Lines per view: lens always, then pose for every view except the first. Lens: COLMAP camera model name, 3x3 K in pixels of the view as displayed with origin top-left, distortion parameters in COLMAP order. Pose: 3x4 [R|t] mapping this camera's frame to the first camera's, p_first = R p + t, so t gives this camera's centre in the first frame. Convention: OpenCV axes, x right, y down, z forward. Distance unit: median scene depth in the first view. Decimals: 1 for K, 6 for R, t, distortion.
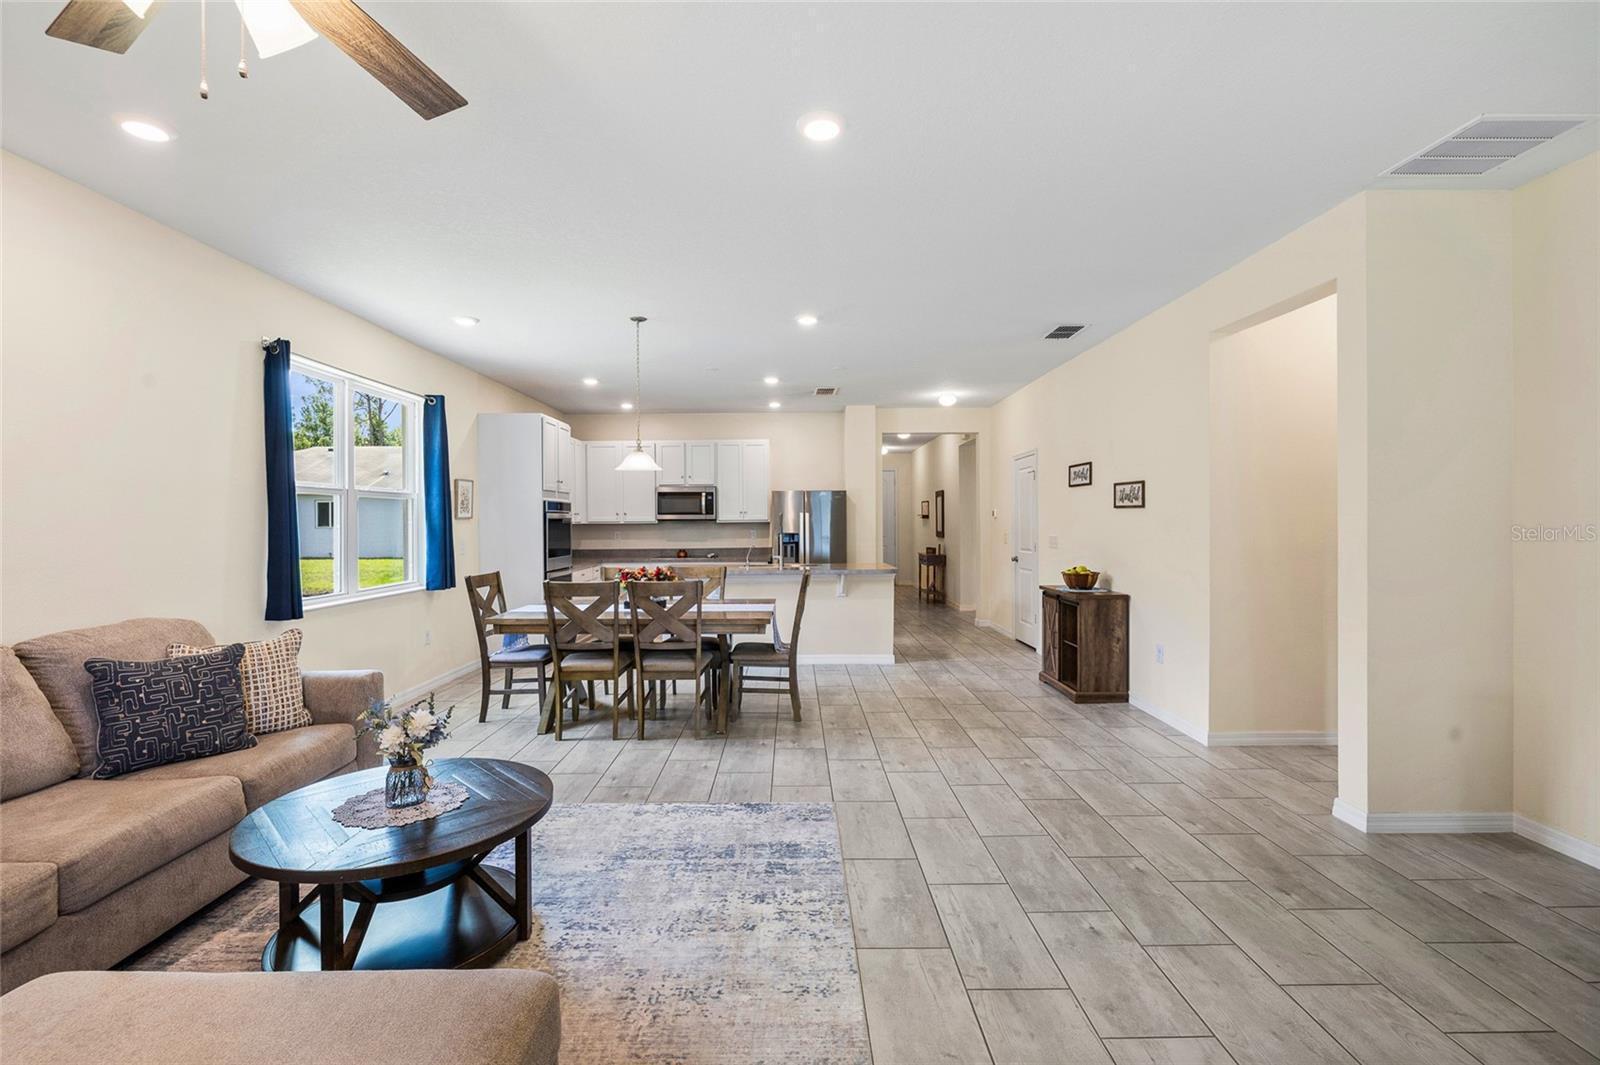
lens RADIAL K [[711.2, 0, 793.0], [0, 711.2, 530.8], [0, 0, 1]] dist [-0.008949, 0.001135]
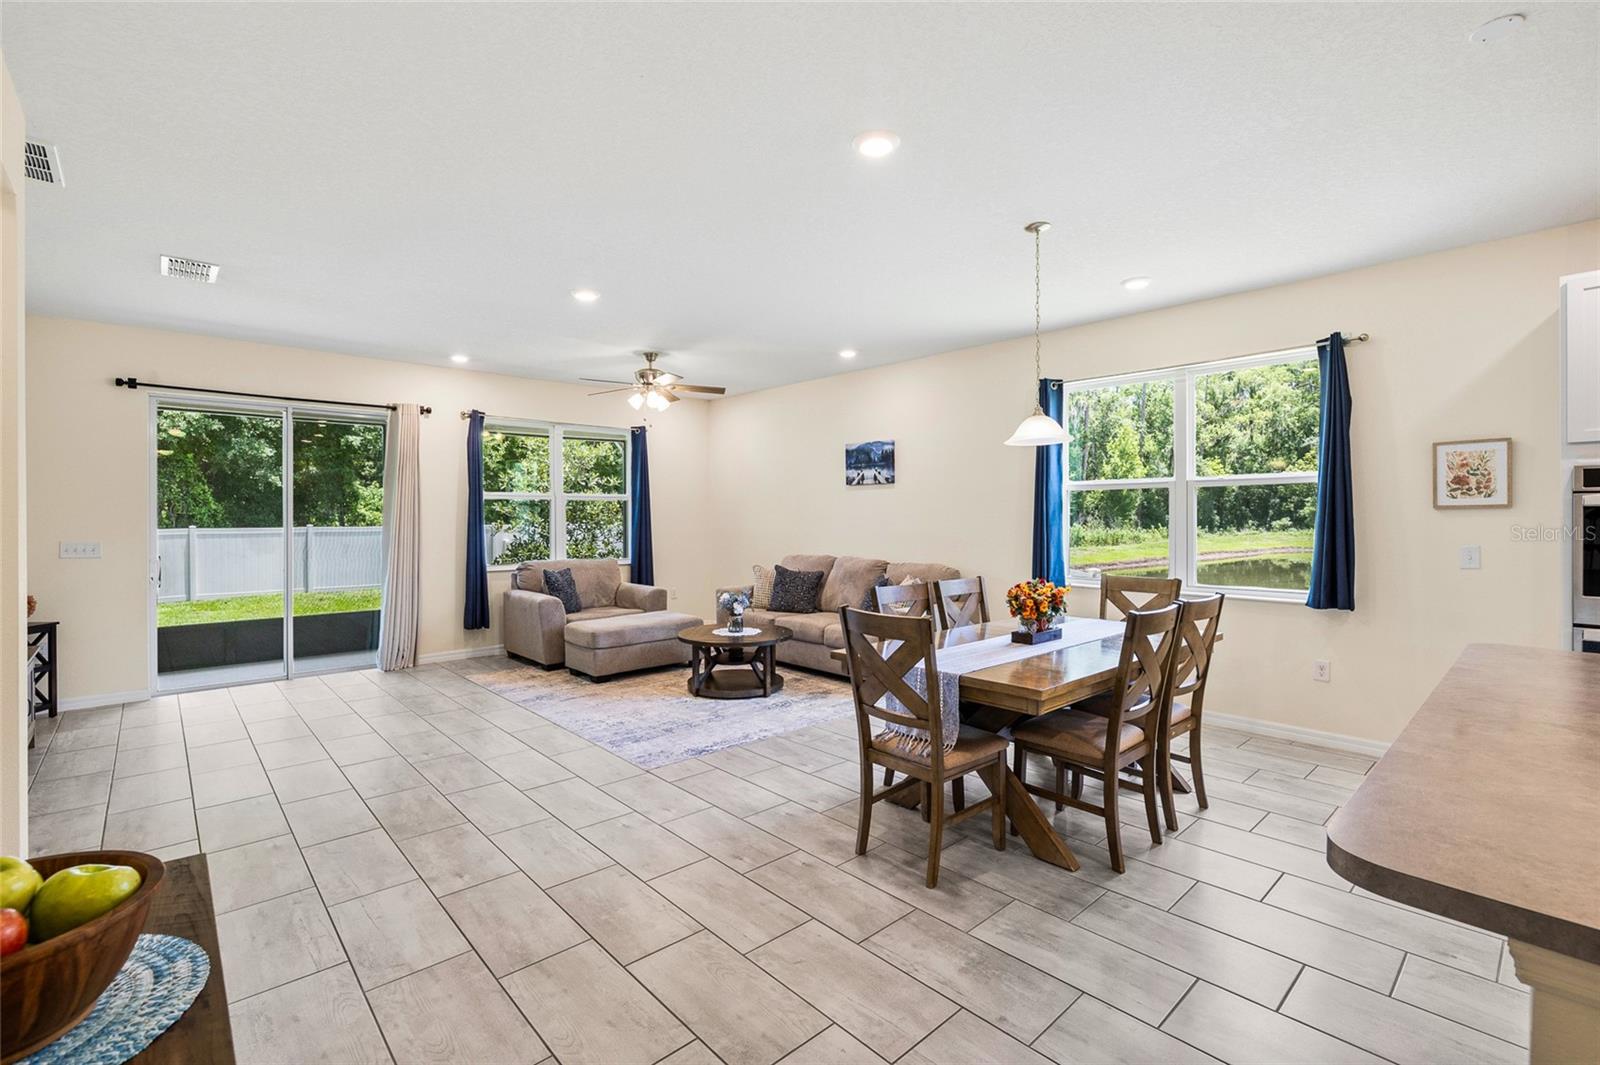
lens RADIAL K [[711.2, 0, 798.2], [0, 711.2, 522.5], [0, 0, 1]] dist [-0.008949, 0.001135]
pose [[-0.740303, 0.013002, -0.672147, 0.489071], [-0.002321, 0.999758, 0.021896, -0.023646], [0.672269, 0.017770, -0.740094, 1.549999]]
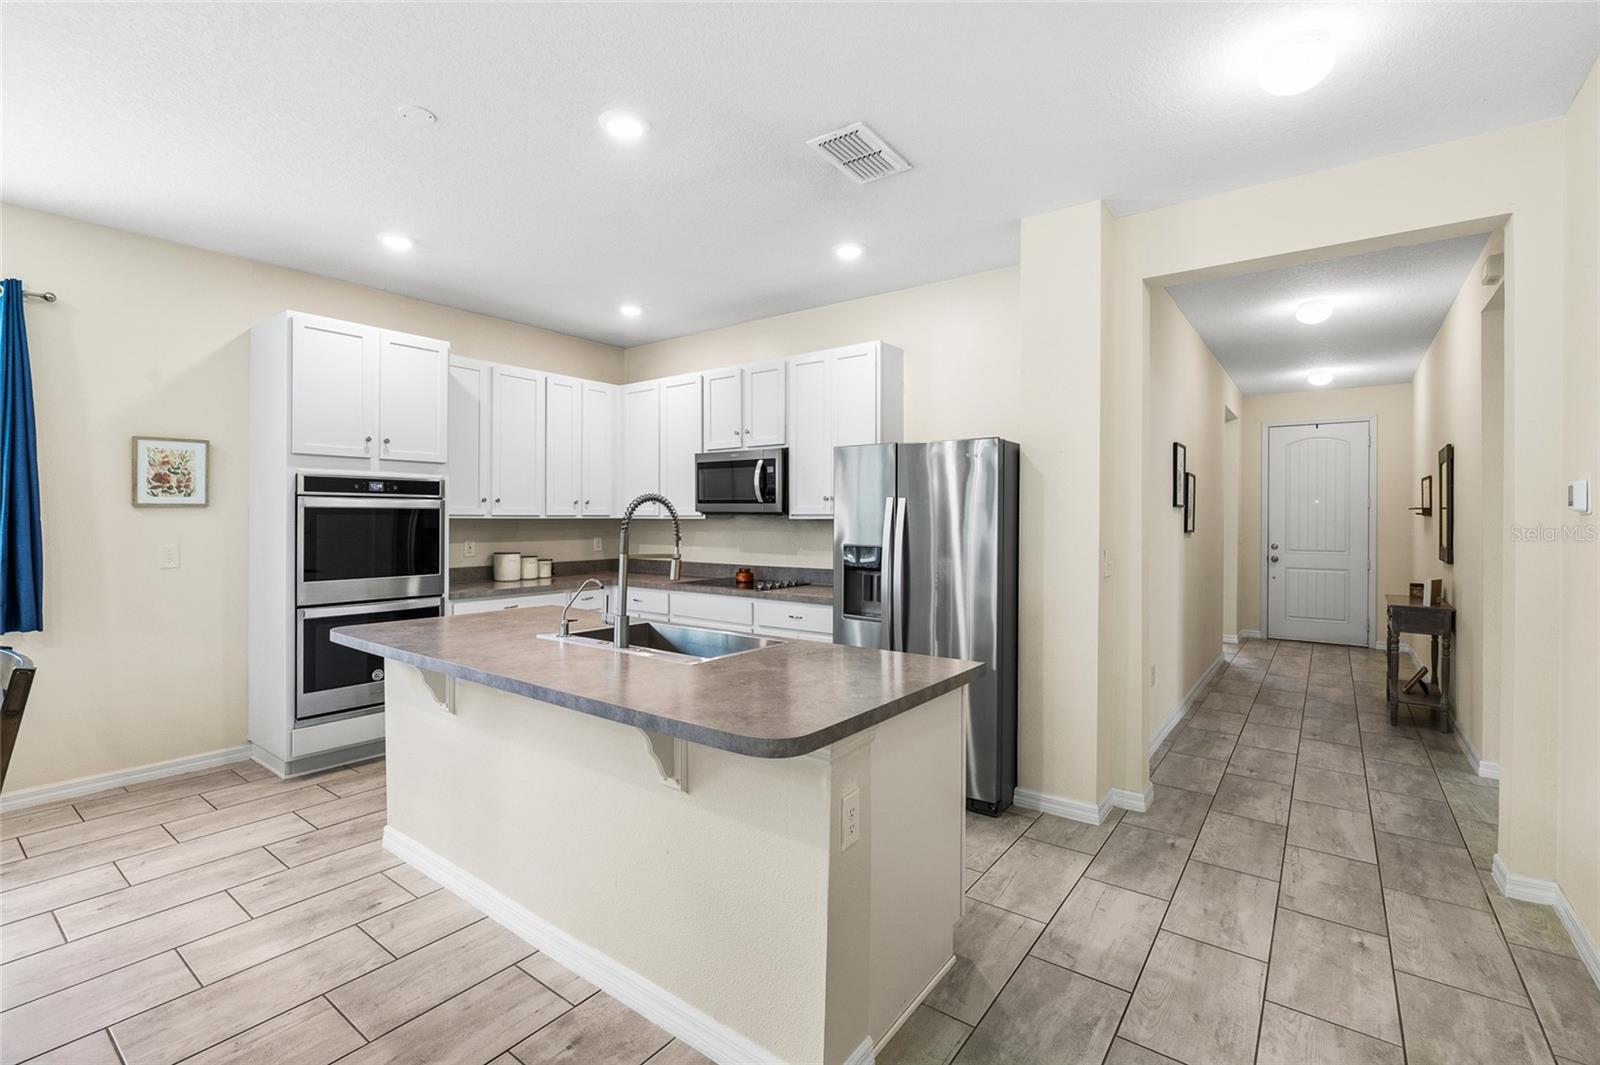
lens RADIAL K [[711.2, 0, 801.8], [0, 711.2, 520.6], [0, 0, 1]] dist [-0.008949, 0.001135]
pose [[0.800354, 0.012265, -0.599402, 0.422510], [-0.017777, 0.999837, -0.003279, -0.018361], [0.599264, 0.013280, 0.800441, 1.242775]]
